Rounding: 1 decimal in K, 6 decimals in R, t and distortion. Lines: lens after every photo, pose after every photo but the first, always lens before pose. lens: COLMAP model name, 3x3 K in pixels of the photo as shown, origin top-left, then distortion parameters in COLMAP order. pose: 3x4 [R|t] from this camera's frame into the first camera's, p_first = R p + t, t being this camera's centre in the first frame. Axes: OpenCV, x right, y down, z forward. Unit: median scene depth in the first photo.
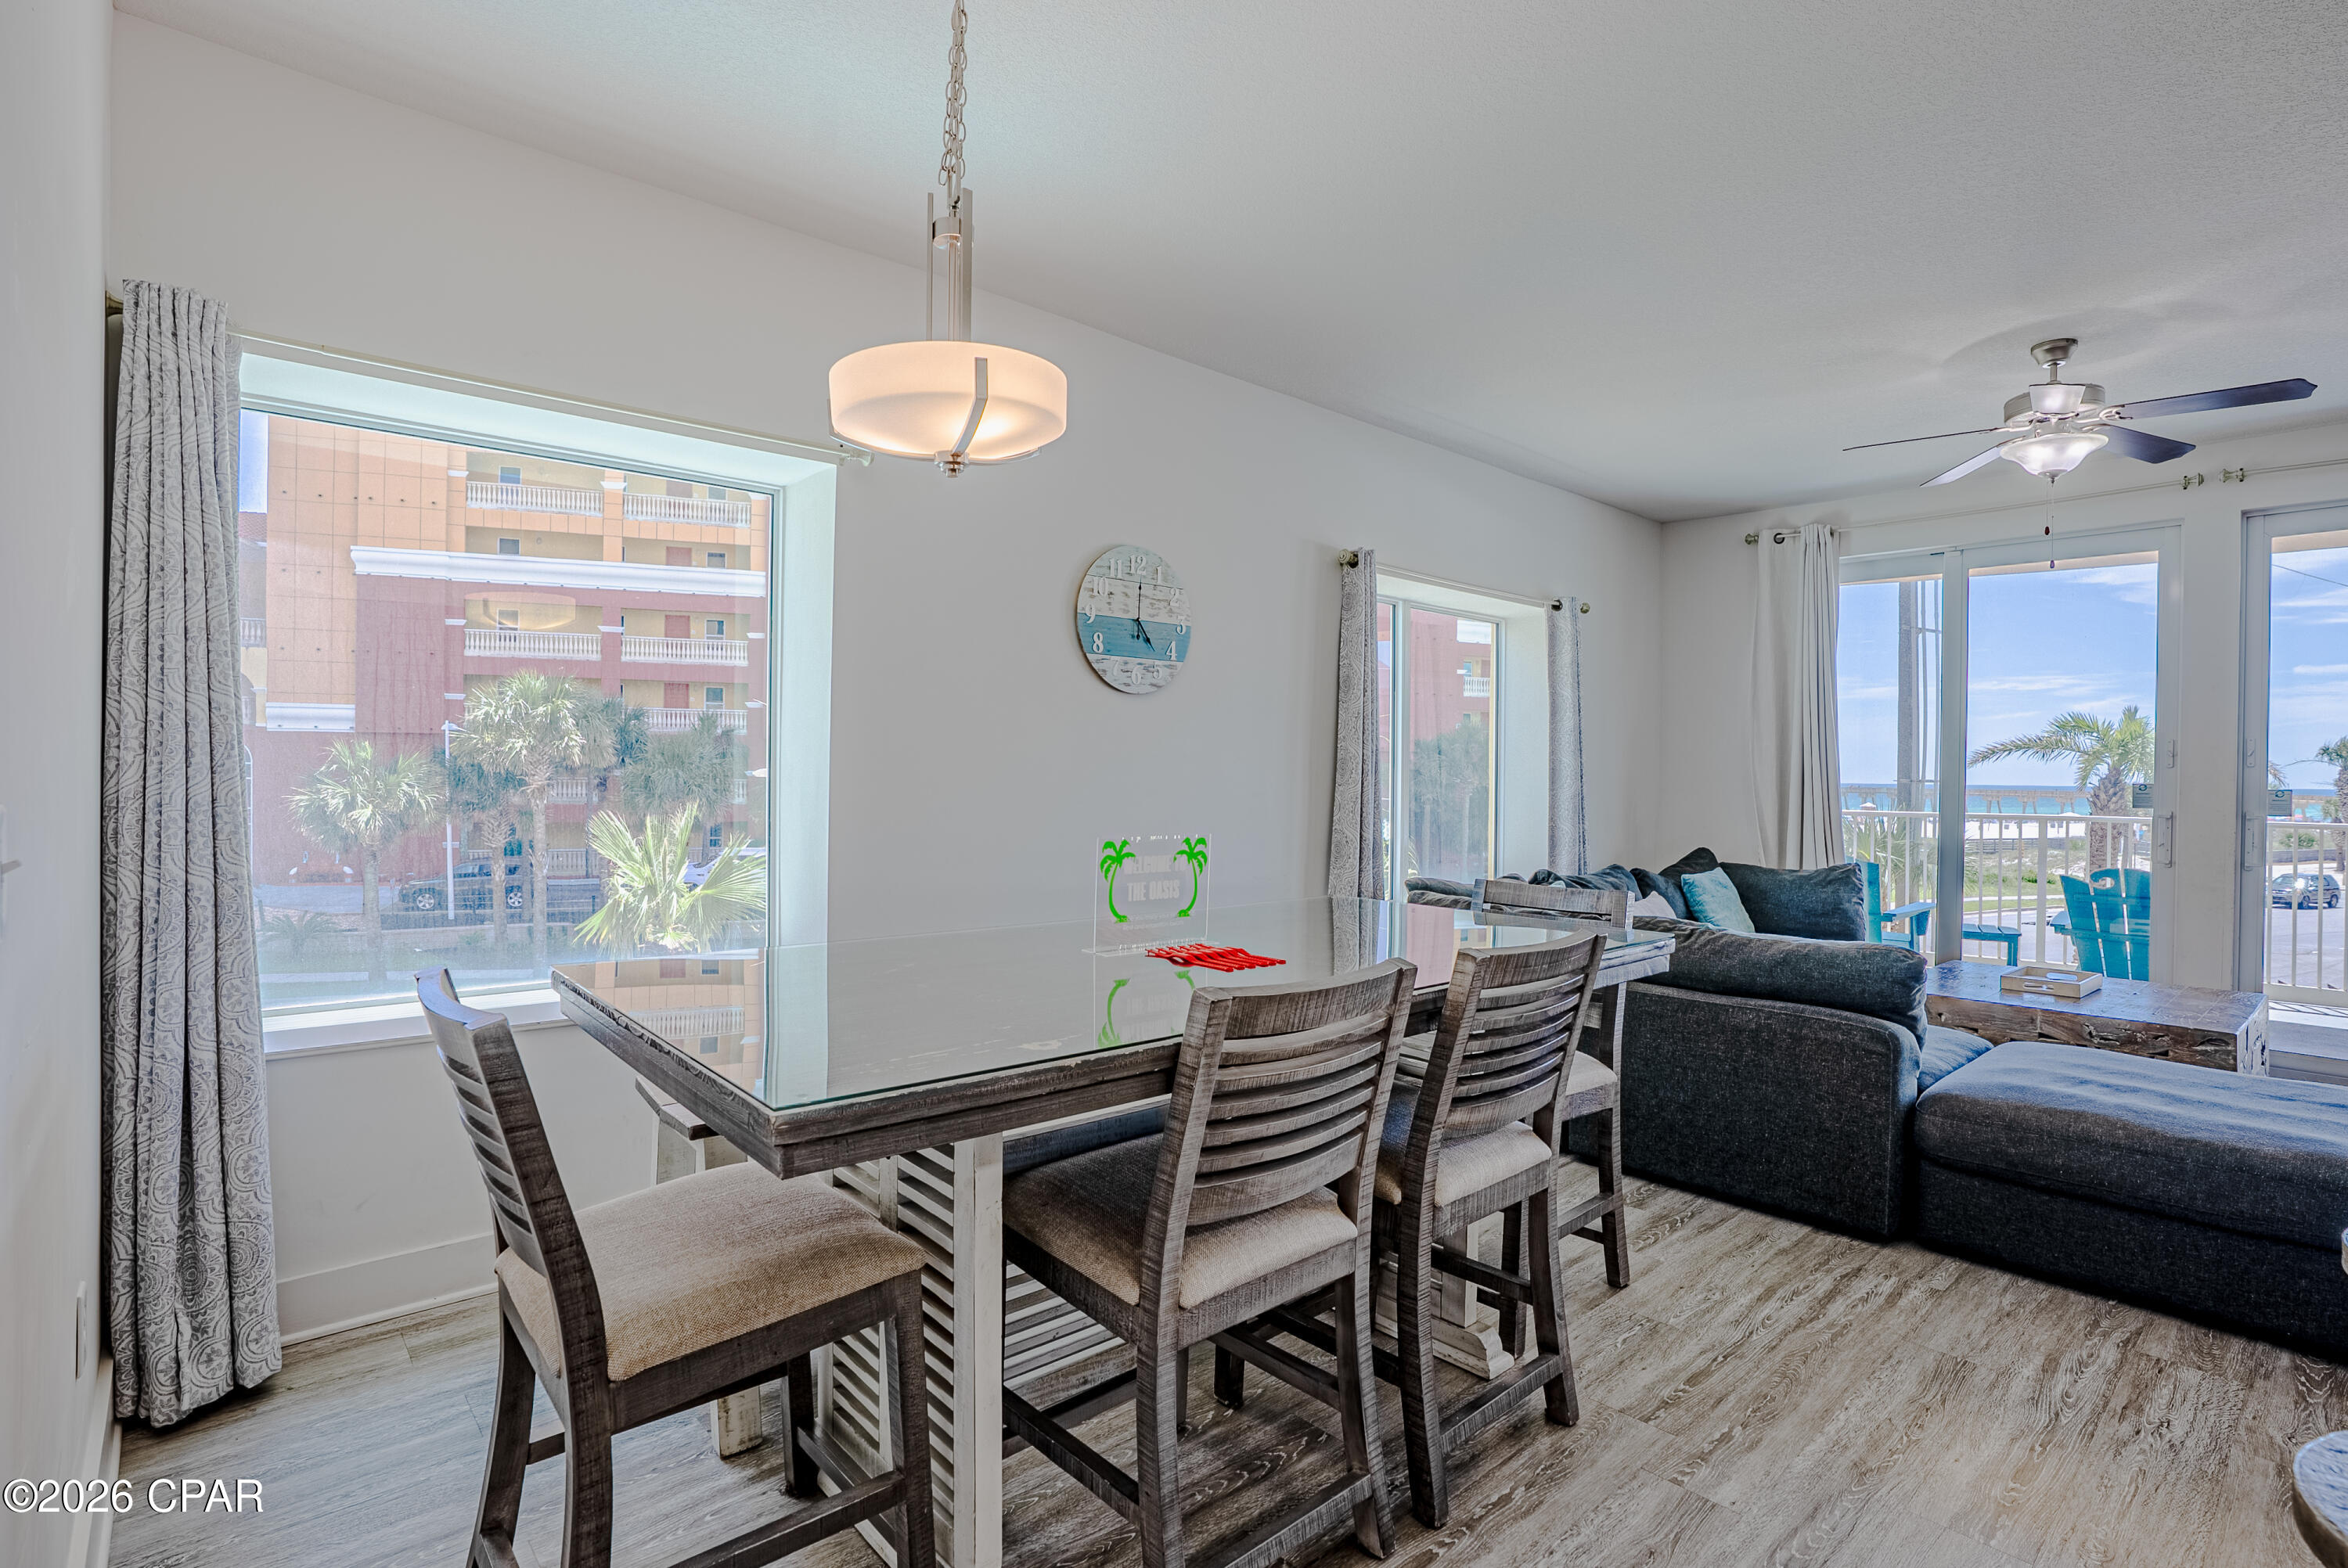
lens RADIAL K [[1133.5, 0, 1182.3], [0, 1133.5, 782.6], [0, 0, 1]] dist [-0.066175, 0.027937]
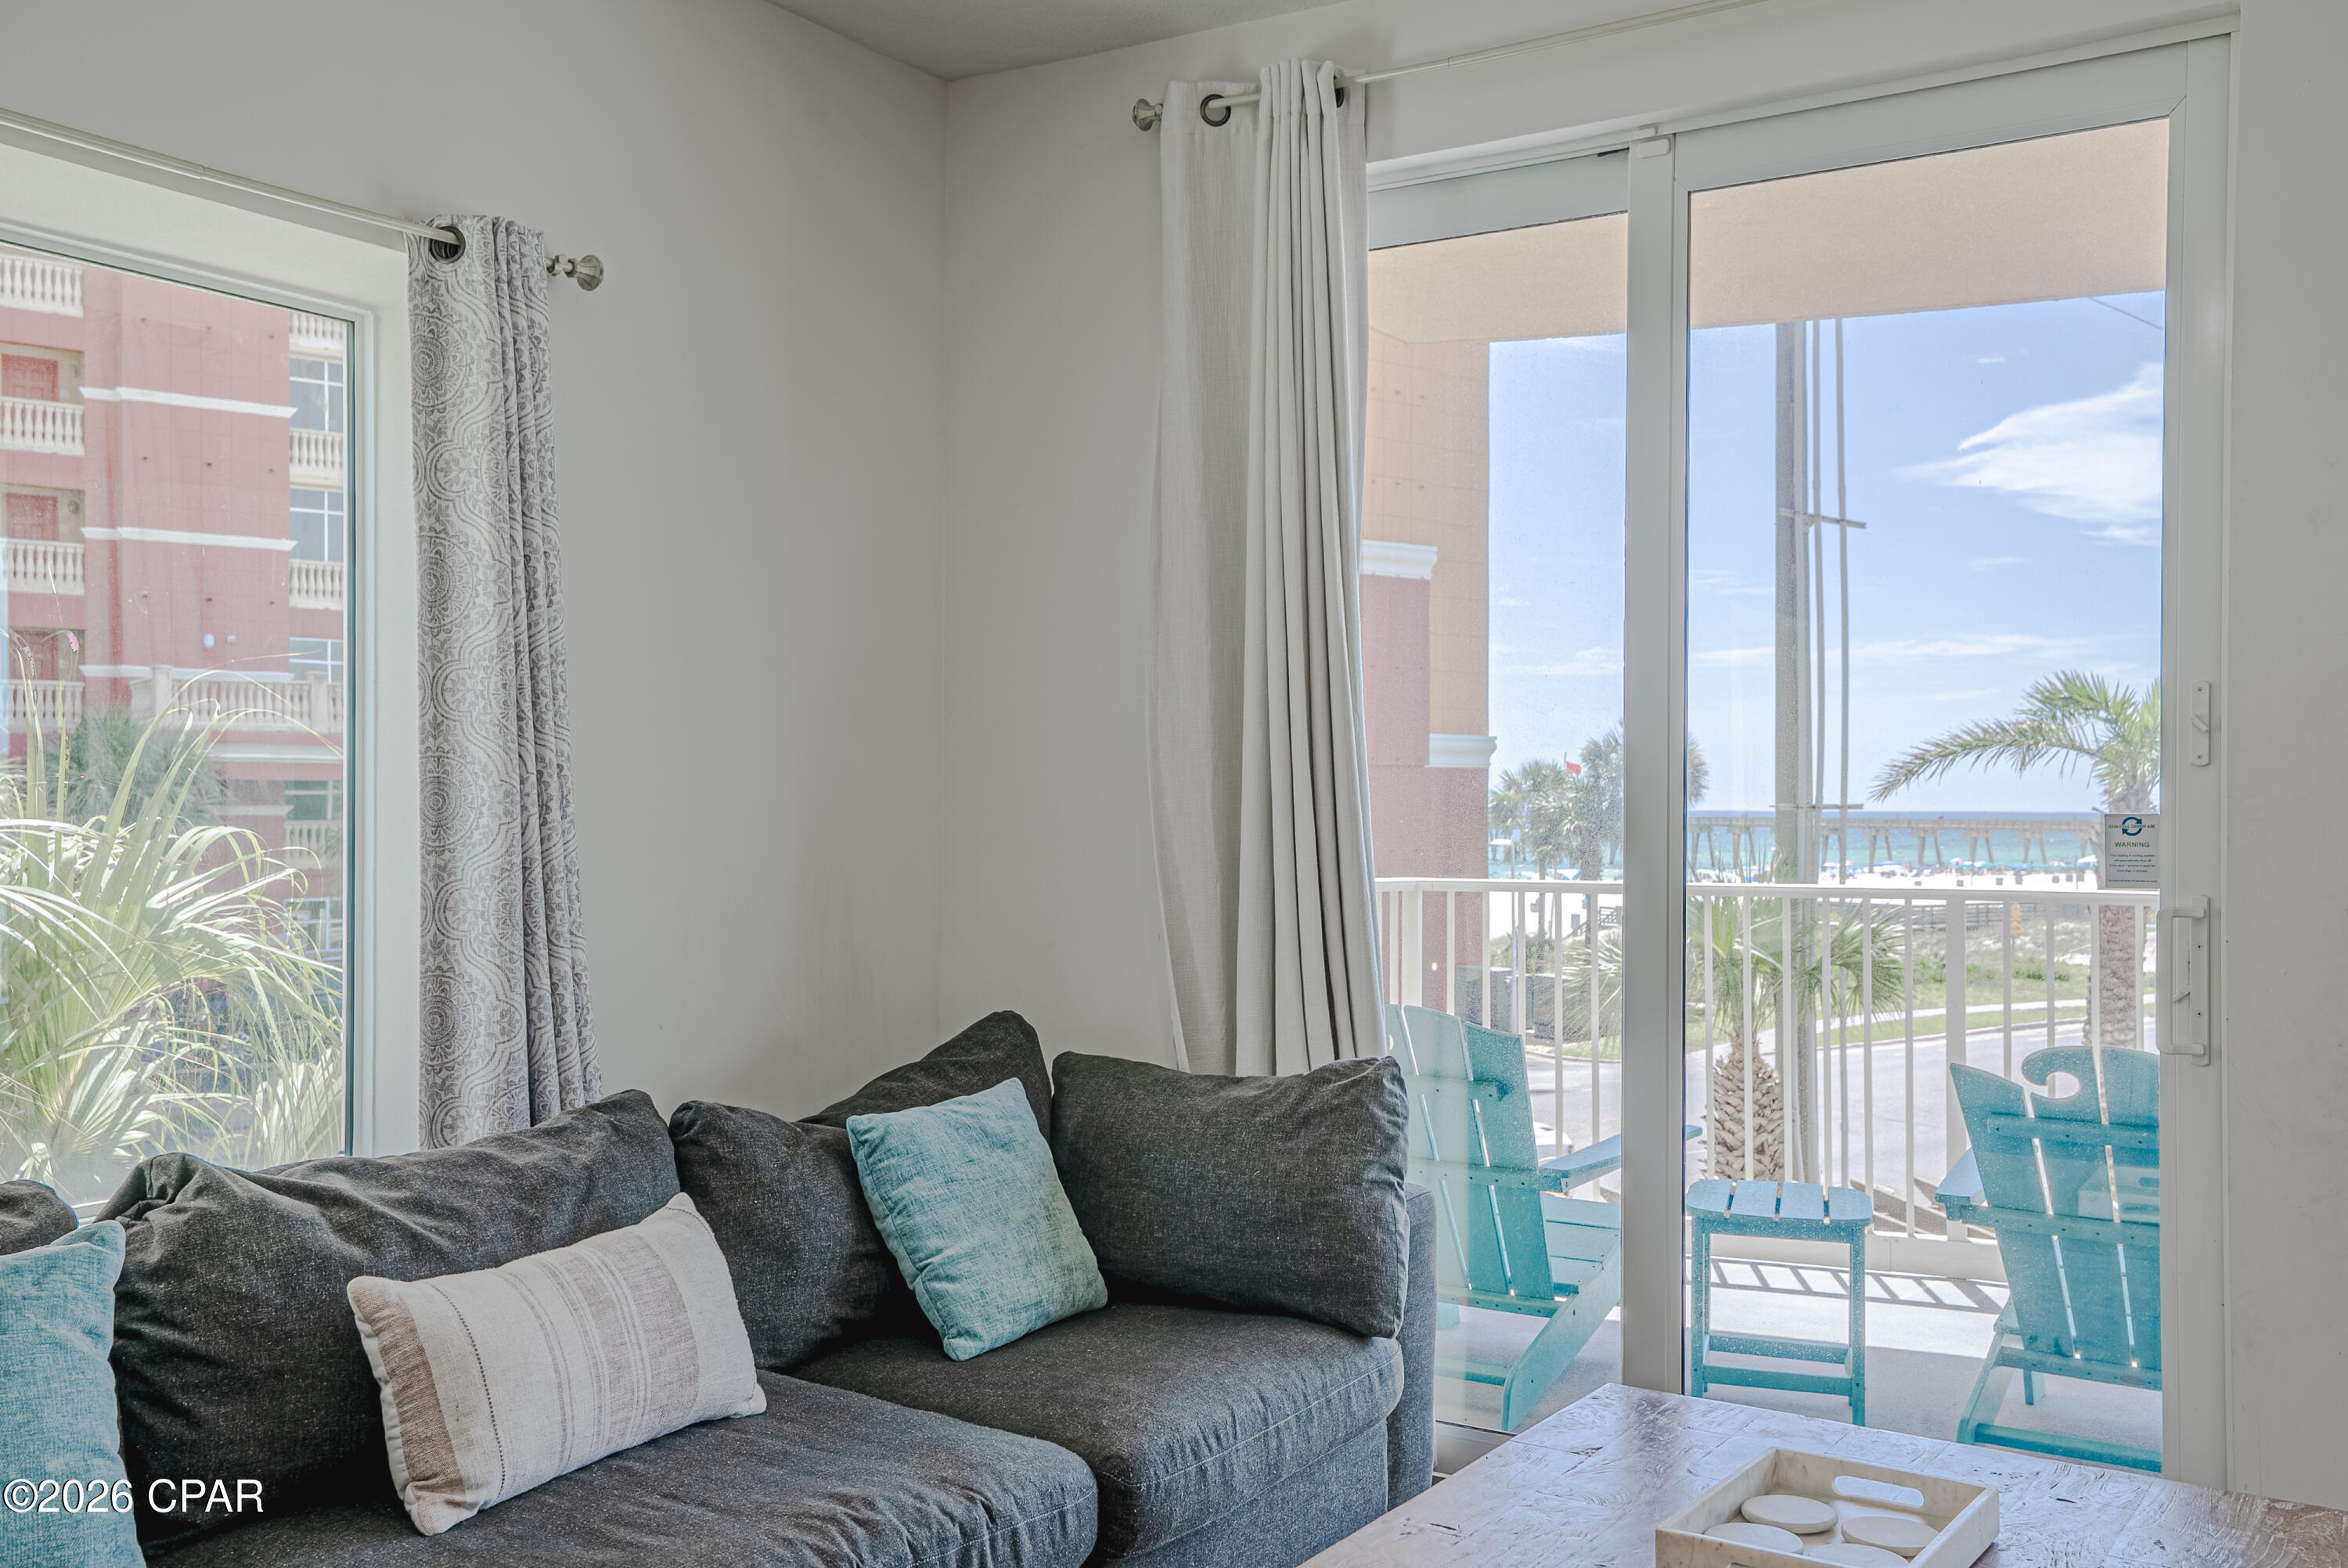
lens RADIAL K [[2098.5, 0, 1209.0], [0, 2098.5, 783.5], [0, 0, 1]] dist [0.098834, 0.005339]
pose [[0.959247, -0.004732, 0.282528, 0.585789], [0.009342, 0.999844, -0.014969, -0.002499], [-0.282414, 0.016998, 0.959142, 0.626445]]
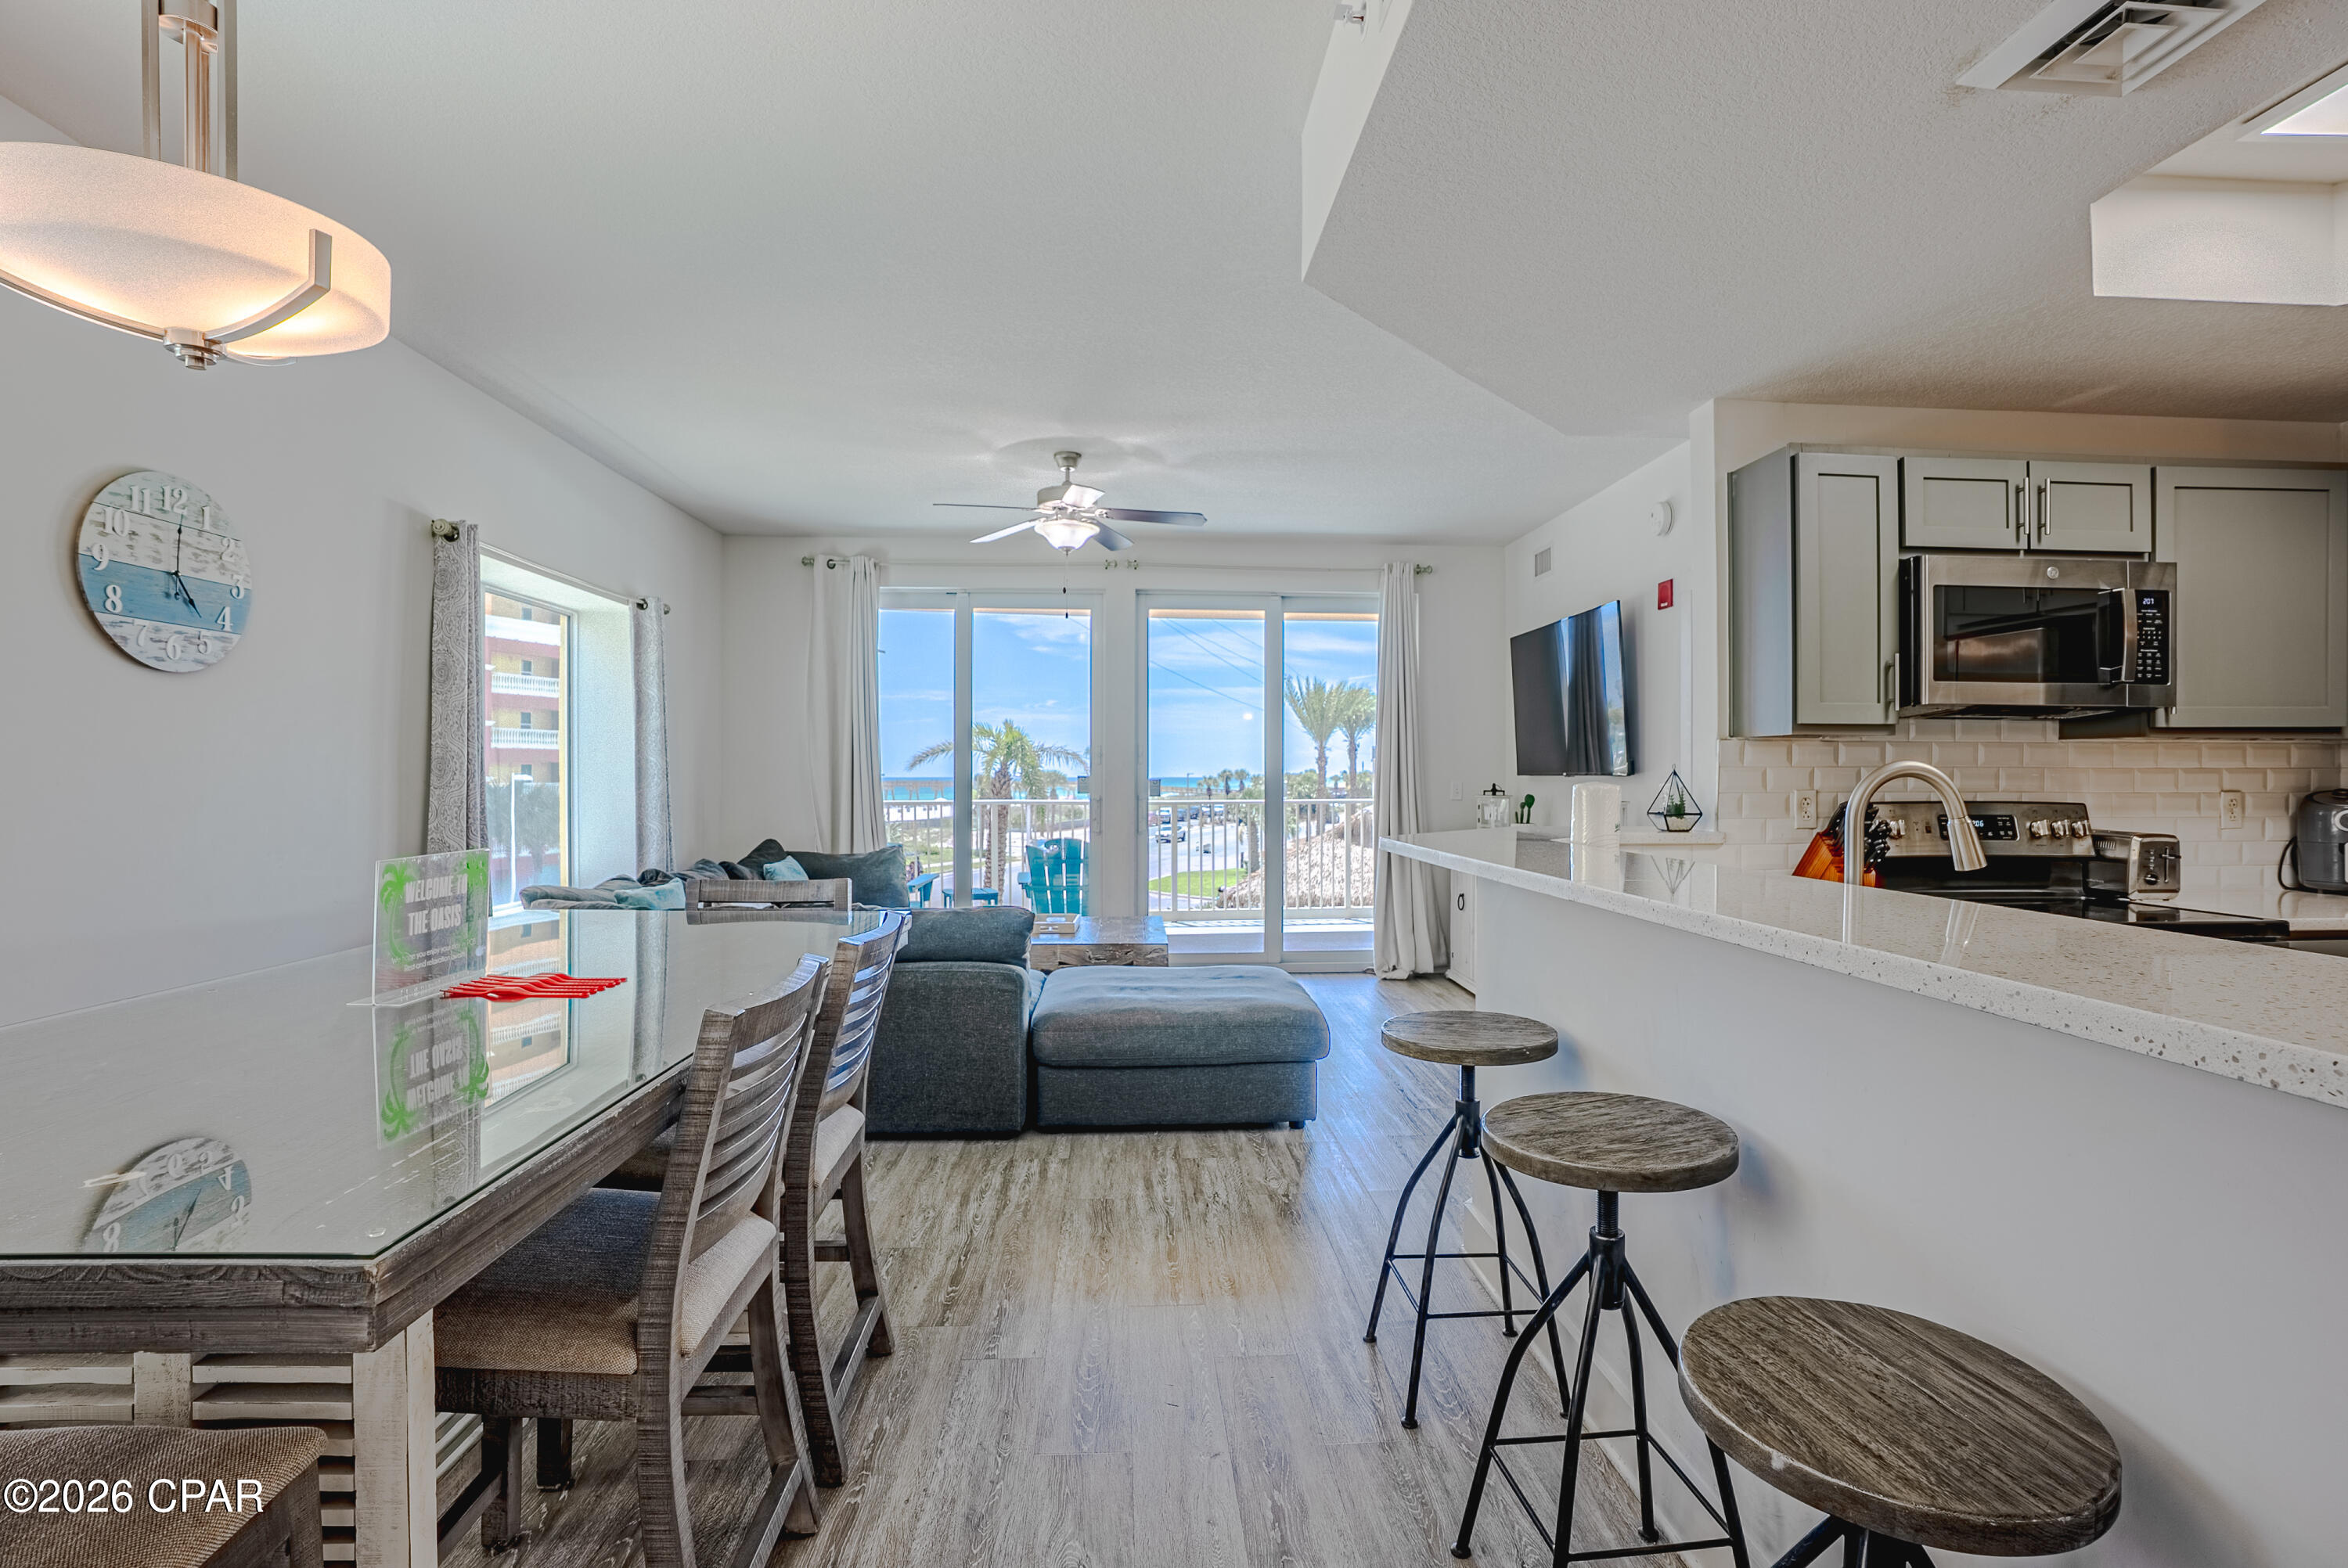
lens RADIAL K [[1089.0, 0, 1179.3], [0, 1089.0, 783.5], [0, 0, 1]] dist [-0.074634, 0.027103]
pose [[0.622572, -0.016522, 0.782388, -0.183590], [0.012752, 0.999859, 0.010968, -0.004163], [-0.782459, 0.003149, 0.622694, 0.056969]]
